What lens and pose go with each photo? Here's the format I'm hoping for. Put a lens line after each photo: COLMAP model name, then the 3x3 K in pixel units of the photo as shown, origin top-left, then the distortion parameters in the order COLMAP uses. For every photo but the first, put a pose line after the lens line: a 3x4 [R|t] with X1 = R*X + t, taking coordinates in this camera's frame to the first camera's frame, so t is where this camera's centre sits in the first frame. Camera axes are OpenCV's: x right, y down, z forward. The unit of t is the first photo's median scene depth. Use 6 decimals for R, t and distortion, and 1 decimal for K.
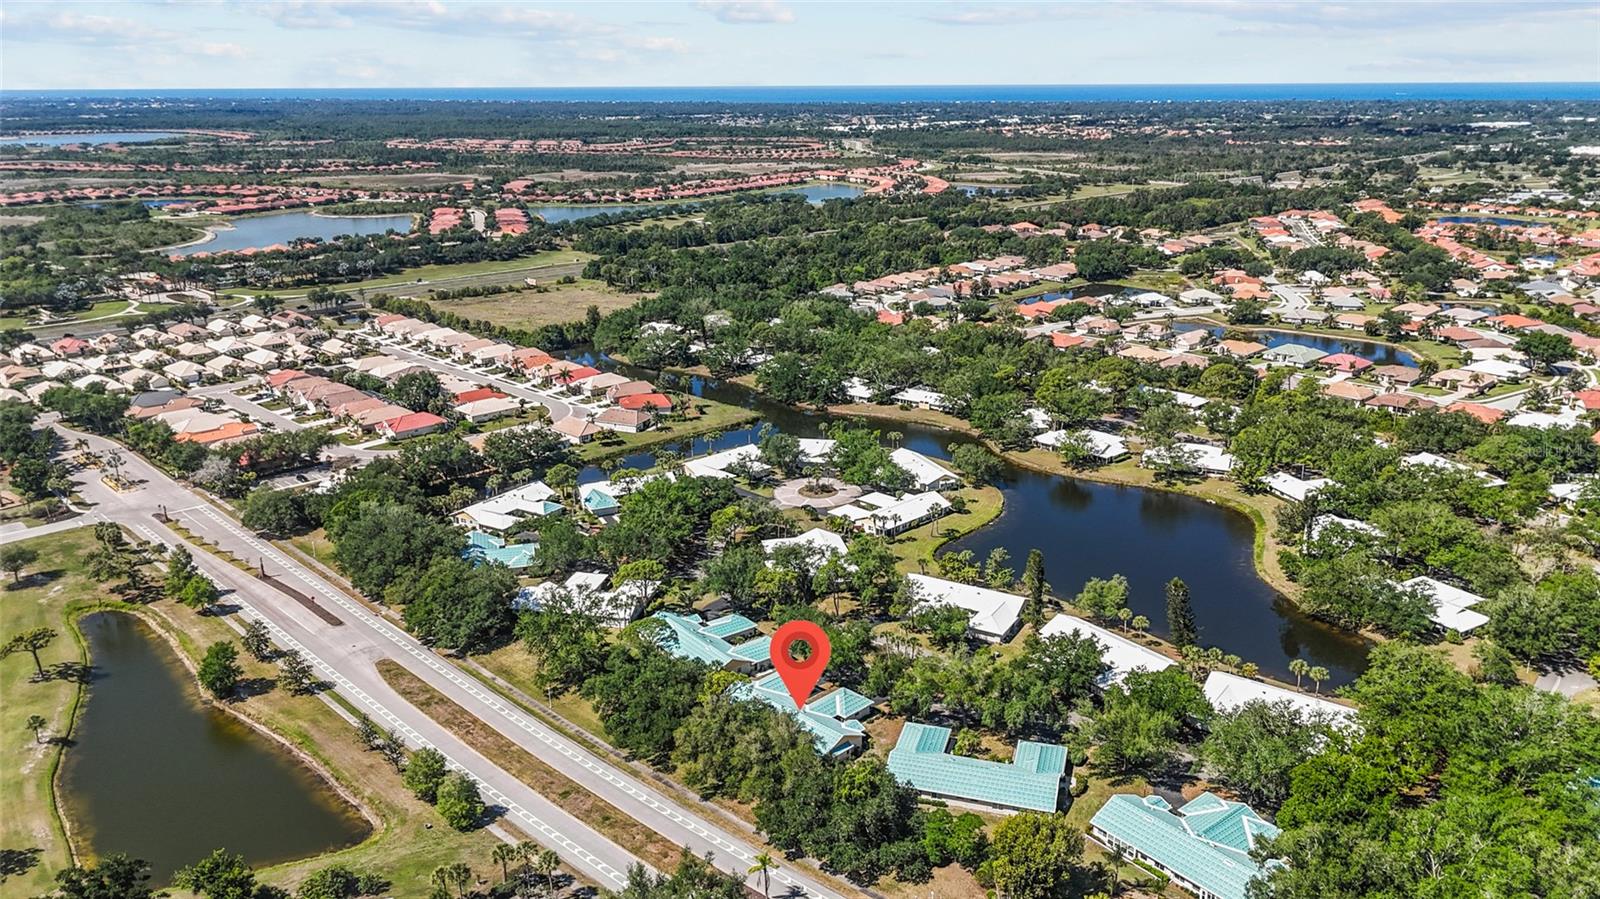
lens RADIAL K [[1169.5, 0, 799.9], [0, 1169.5, 453.3], [0, 0, 1]] dist [0.038756, -0.035509]
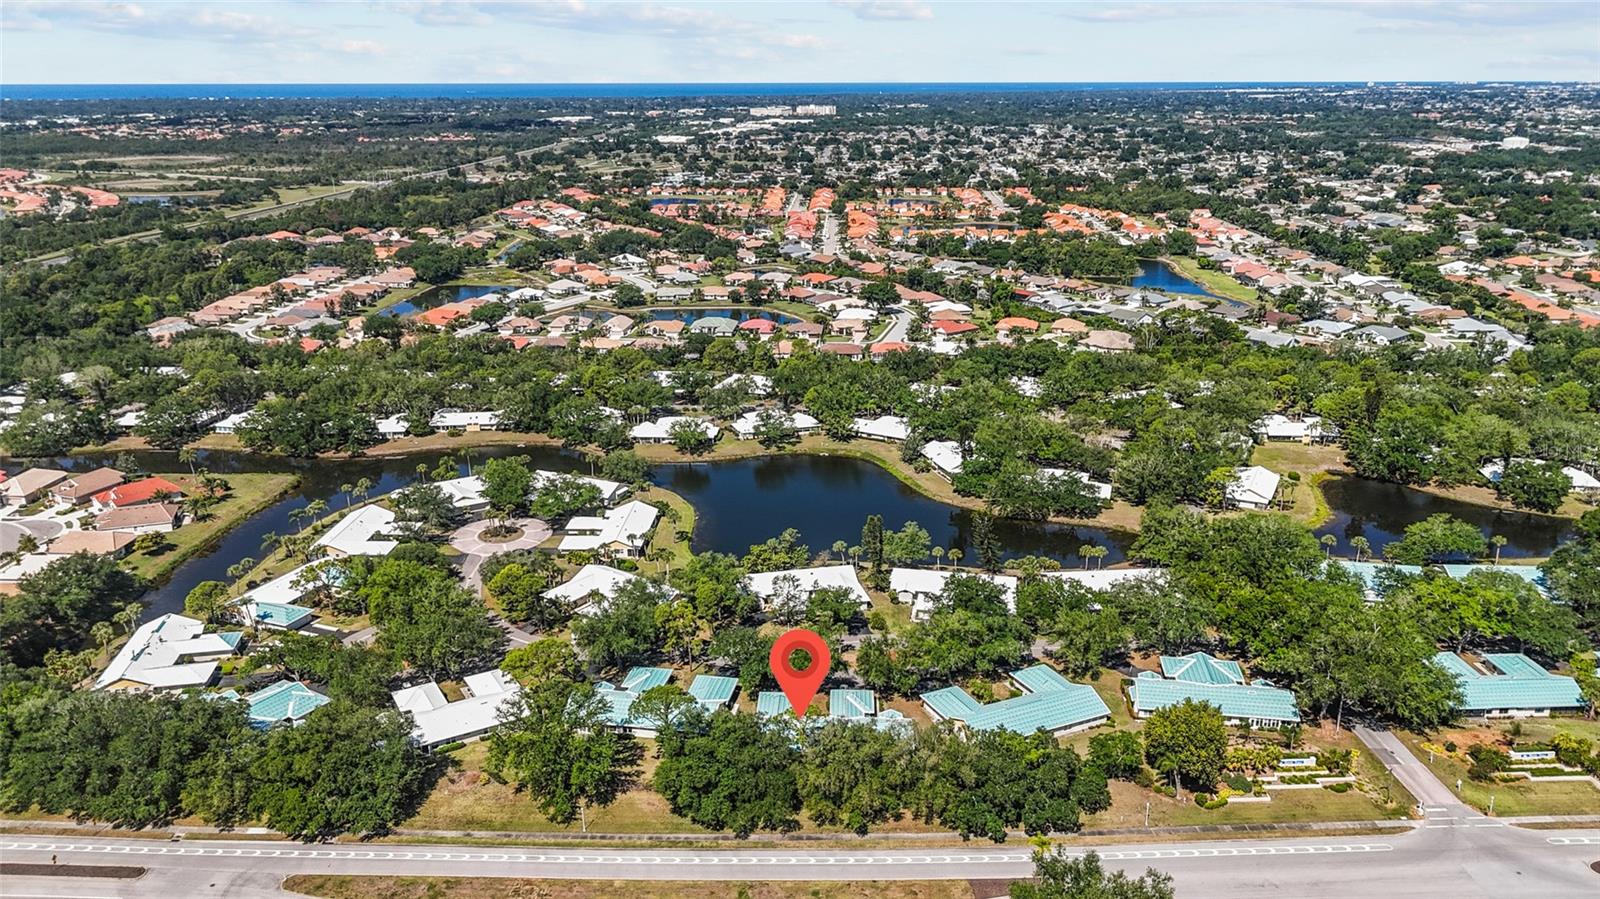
lens RADIAL K [[1120.3, 0, 799.5], [0, 1120.3, 444.6], [0, 0, 1]] dist [0.031668, -0.002449]
pose [[0.743996, -0.204928, 0.635984, -0.278001], [0.200883, 0.976375, 0.079610, -0.046114], [-0.637273, 0.068529, 0.767585, 0.122933]]
